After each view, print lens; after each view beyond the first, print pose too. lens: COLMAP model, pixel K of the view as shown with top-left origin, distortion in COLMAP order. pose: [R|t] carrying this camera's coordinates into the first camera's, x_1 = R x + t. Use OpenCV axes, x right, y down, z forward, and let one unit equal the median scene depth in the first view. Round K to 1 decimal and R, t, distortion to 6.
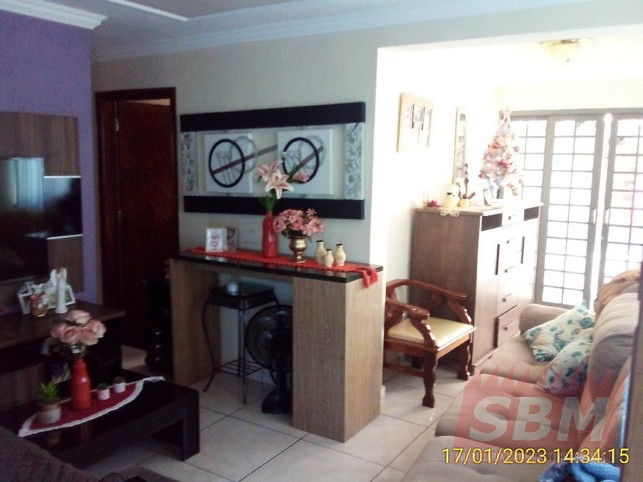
lens RADIAL K [[604.0, 0, 321.5], [0, 604.0, 241.0], [0, 0, 1]] dist [0.065880, -0.004431]
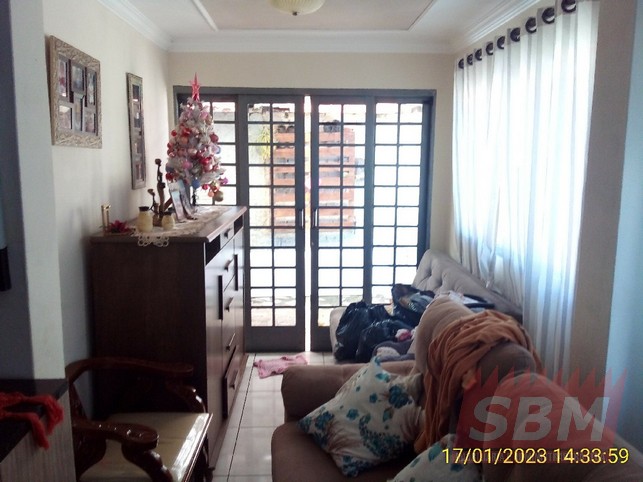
lens RADIAL K [[604.0, 0, 321.5], [0, 604.0, 241.0], [0, 0, 1]] dist [0.065880, -0.004431]
pose [[0.821846, -0.103597, 0.560212, 0.003819], [0.091054, 0.994573, 0.050342, -0.060546], [-0.562387, 0.009636, 0.826818, 0.374554]]
